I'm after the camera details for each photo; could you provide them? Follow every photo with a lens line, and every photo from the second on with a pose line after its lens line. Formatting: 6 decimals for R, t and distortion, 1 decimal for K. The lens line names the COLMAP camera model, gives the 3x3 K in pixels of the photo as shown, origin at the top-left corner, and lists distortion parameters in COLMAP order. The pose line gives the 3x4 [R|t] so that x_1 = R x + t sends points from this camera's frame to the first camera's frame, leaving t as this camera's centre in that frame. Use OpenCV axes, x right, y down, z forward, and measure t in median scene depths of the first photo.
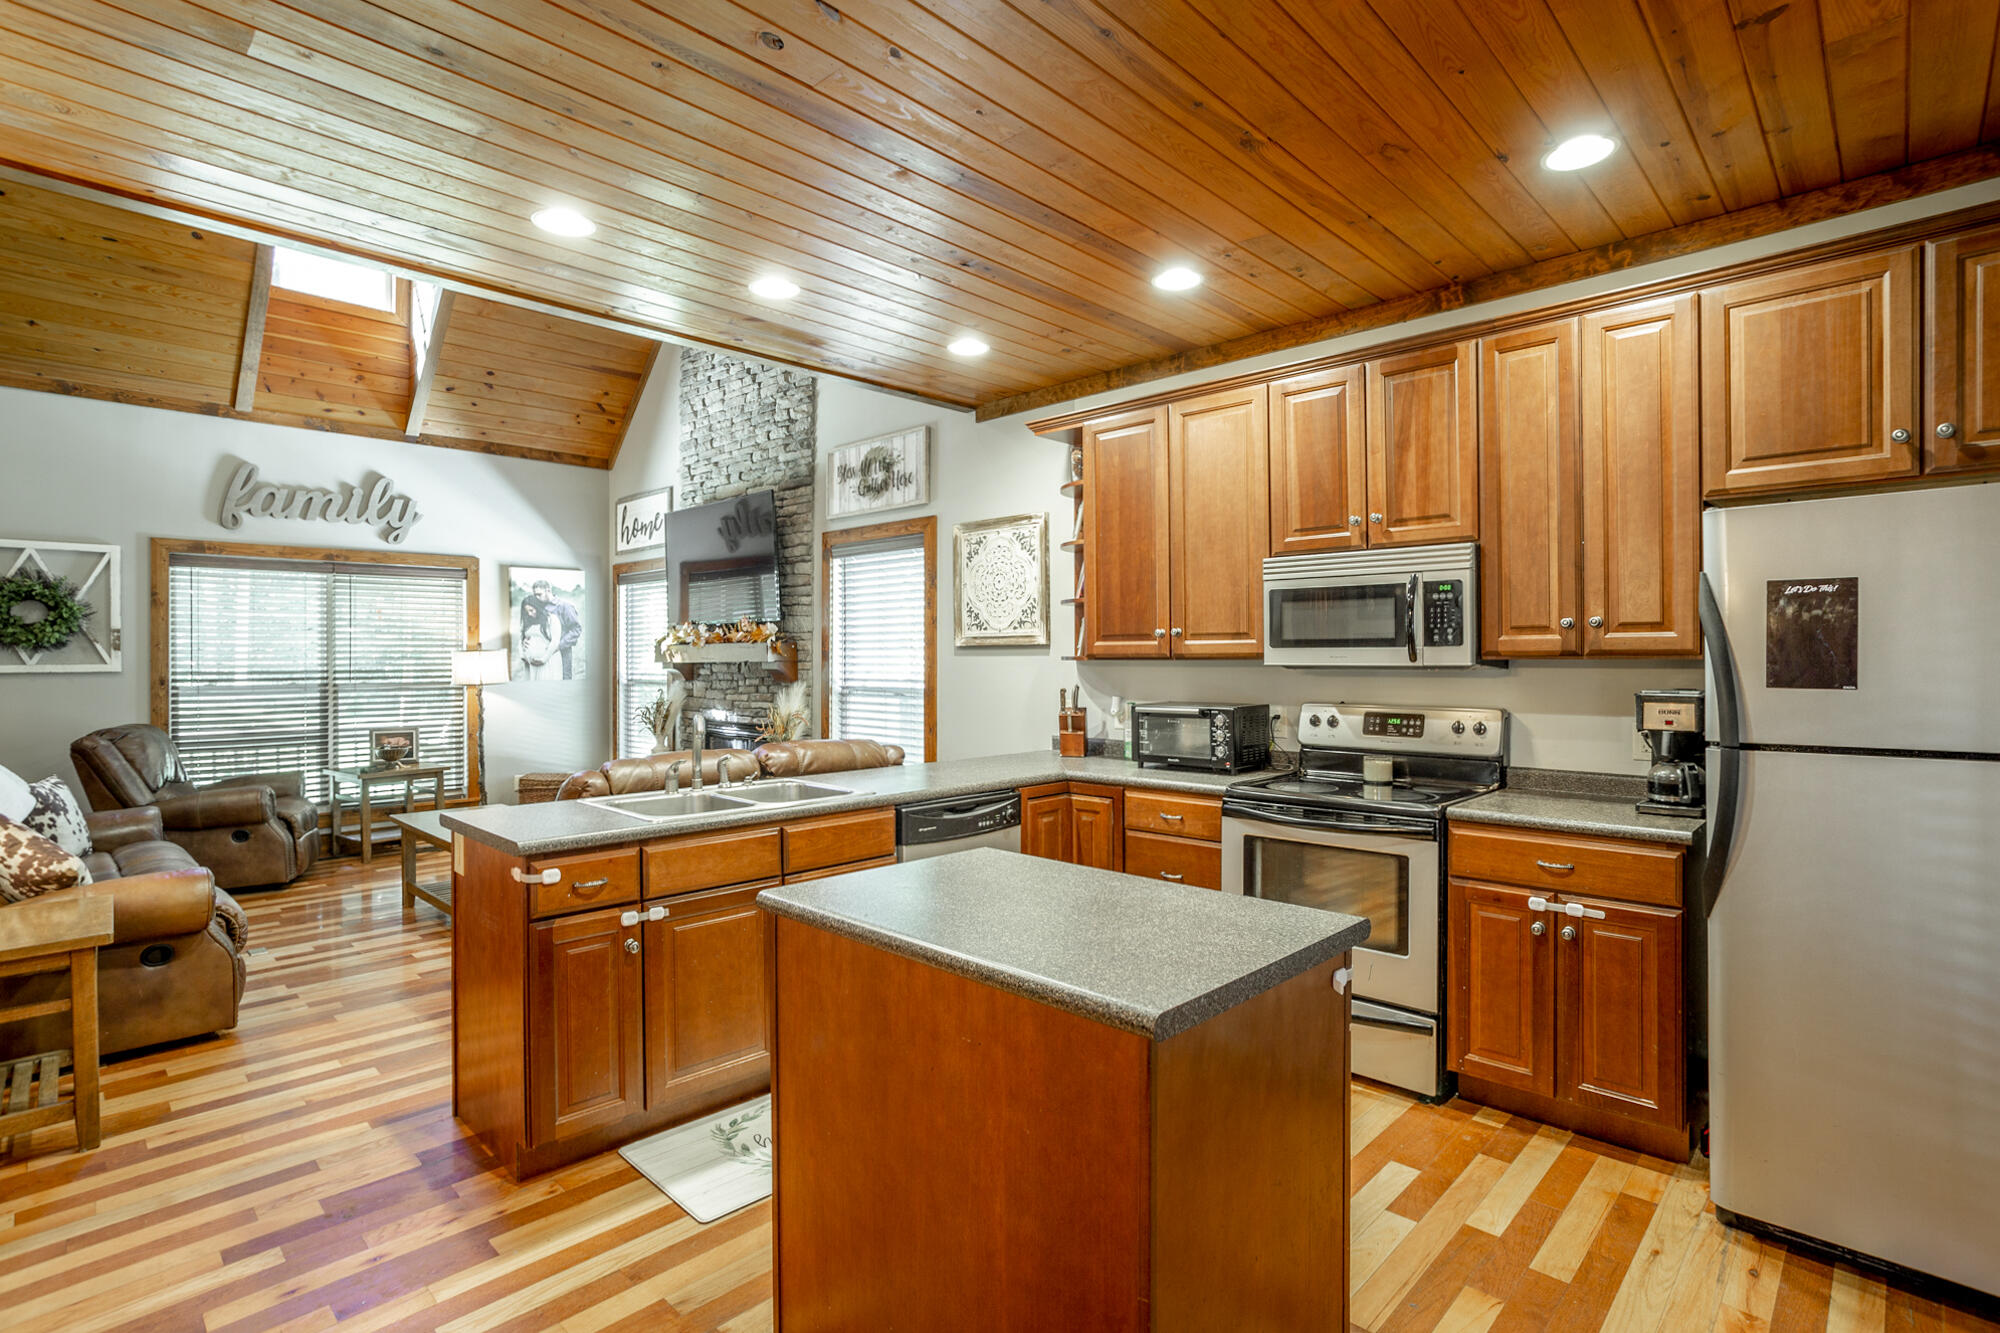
lens RADIAL K [[973.3, 0, 1023.5], [0, 973.3, 655.3], [0, 0, 1]] dist [-0.065324, 0.028390]
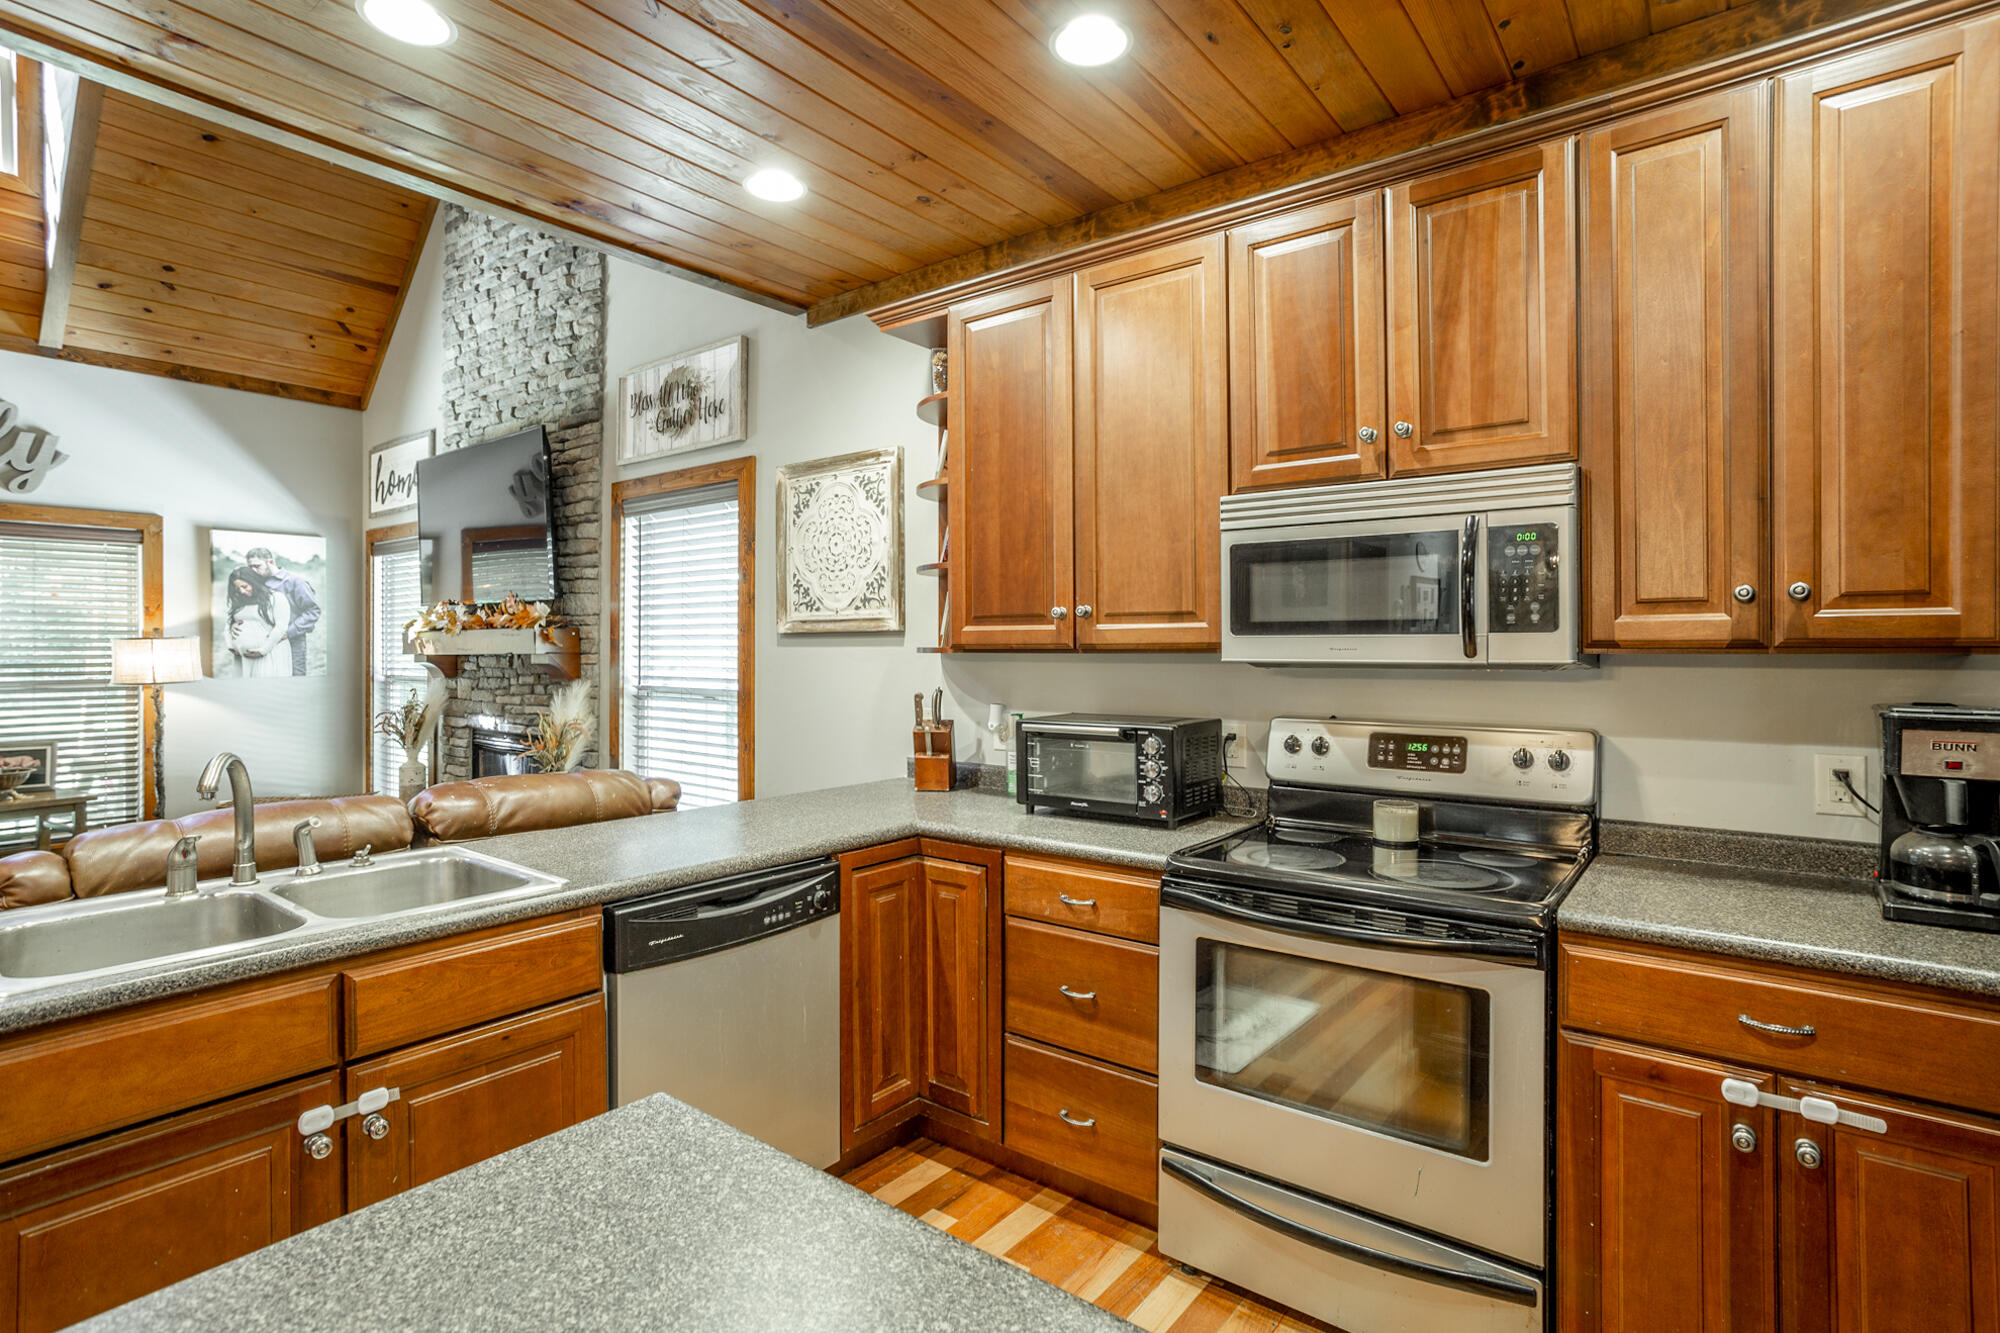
lens RADIAL K [[976.4, 0, 1008.9], [0, 976.4, 646.4], [0, 0, 1]] dist [-0.059980, 0.033620]
pose [[0.994908, 0.002695, 0.100750, 0.030680], [-0.002601, 0.999996, -0.001064, 0.000823], [-0.100753, 0.000796, 0.994911, 0.268973]]
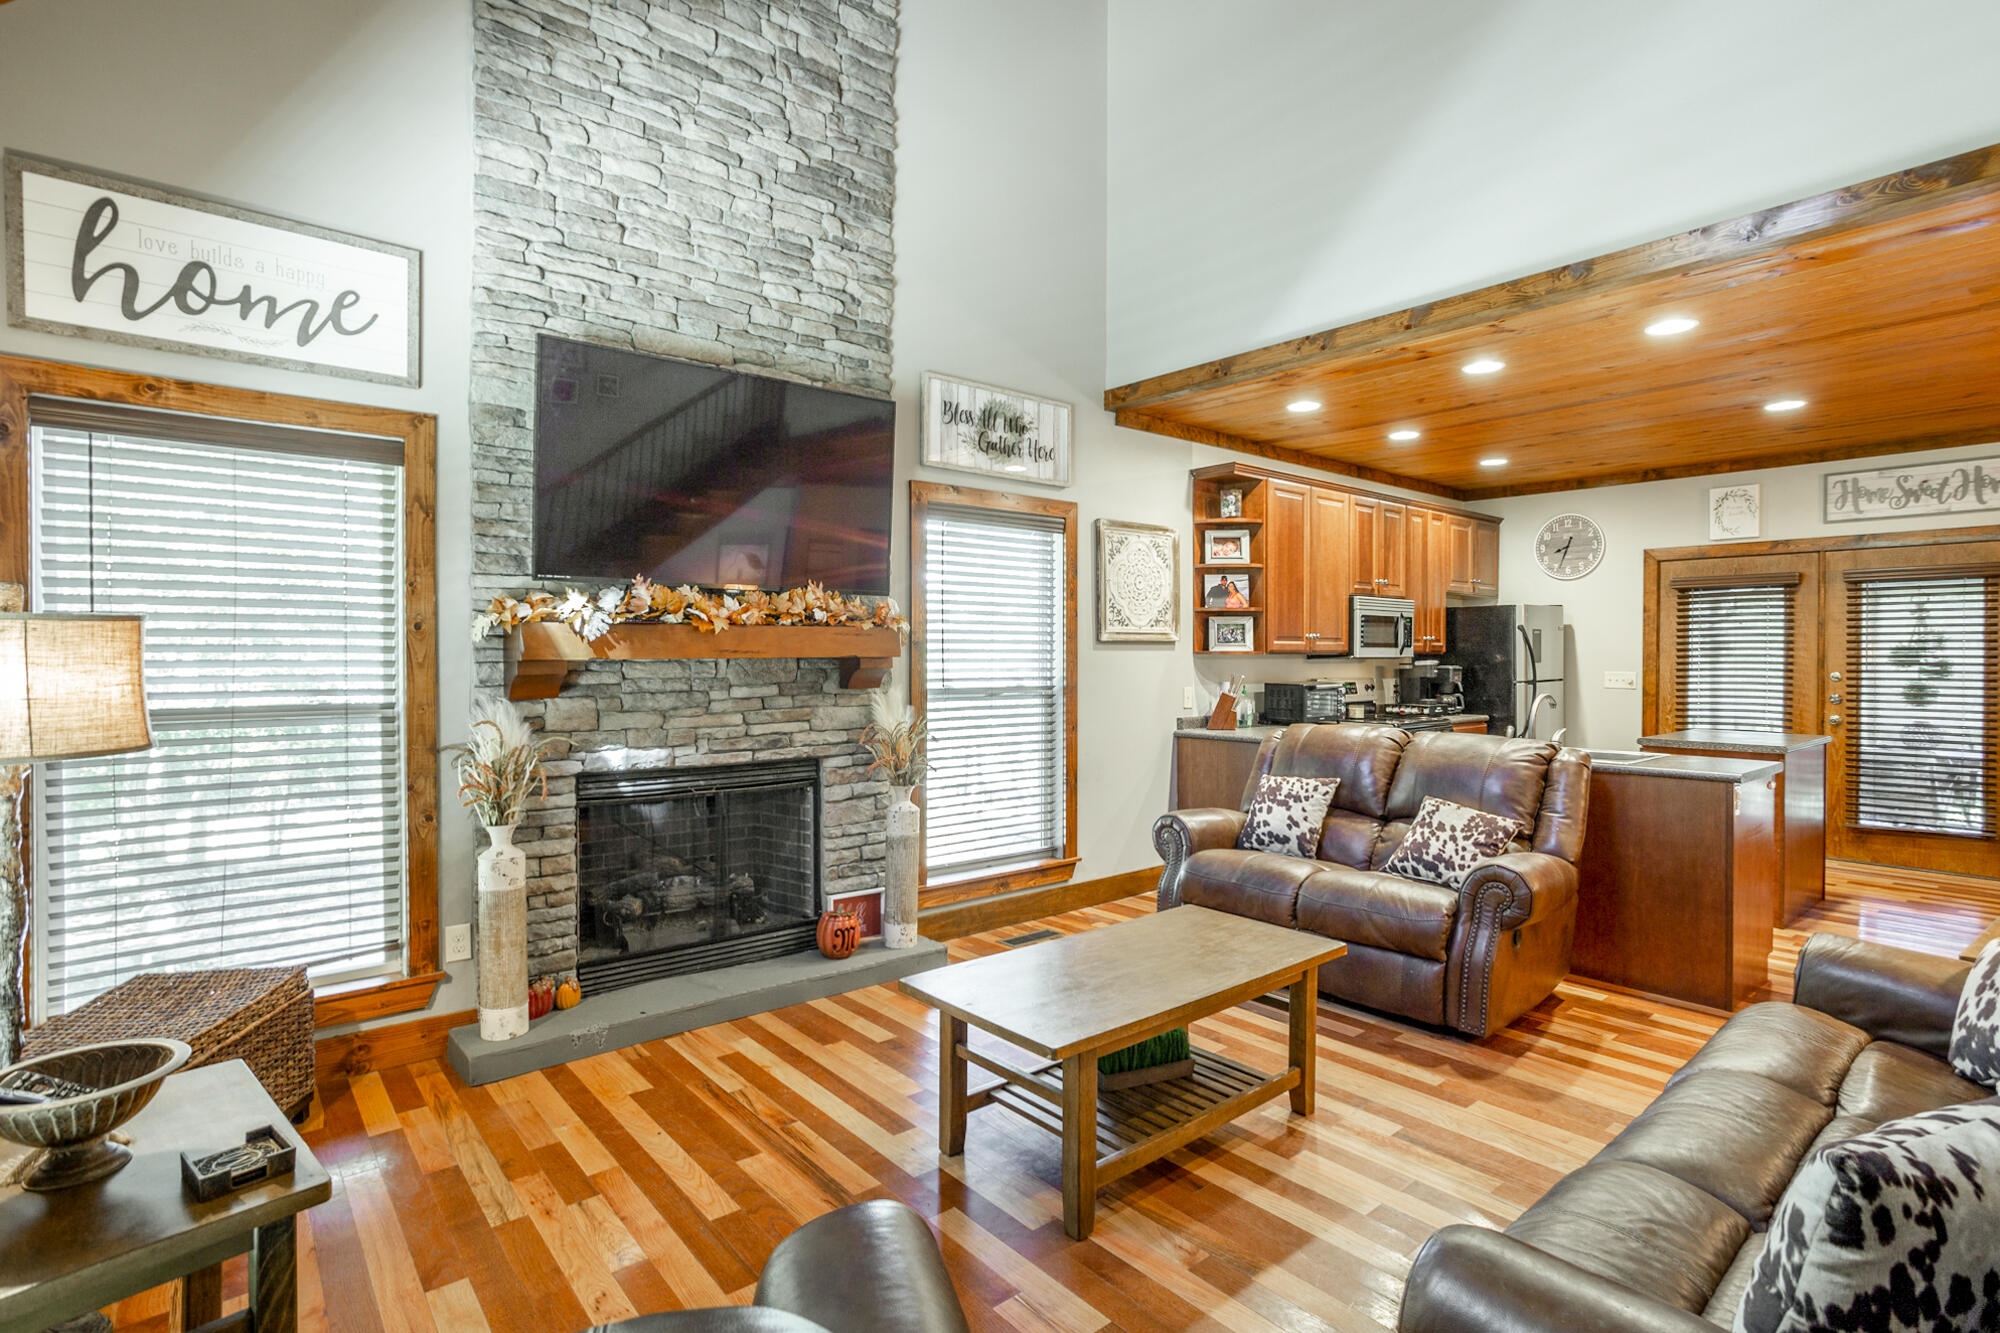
lens RADIAL K [[914.4, 0, 1000.0], [0, 914.4, 666.5], [0, 0, 1]] dist [-0.051342, 0.026515]
pose [[0.156046, -0.007762, 0.987719, -1.068721], [-0.000357, 0.999969, 0.007914, 0.009911], [-0.987750, -0.001588, 0.156039, 1.011531]]
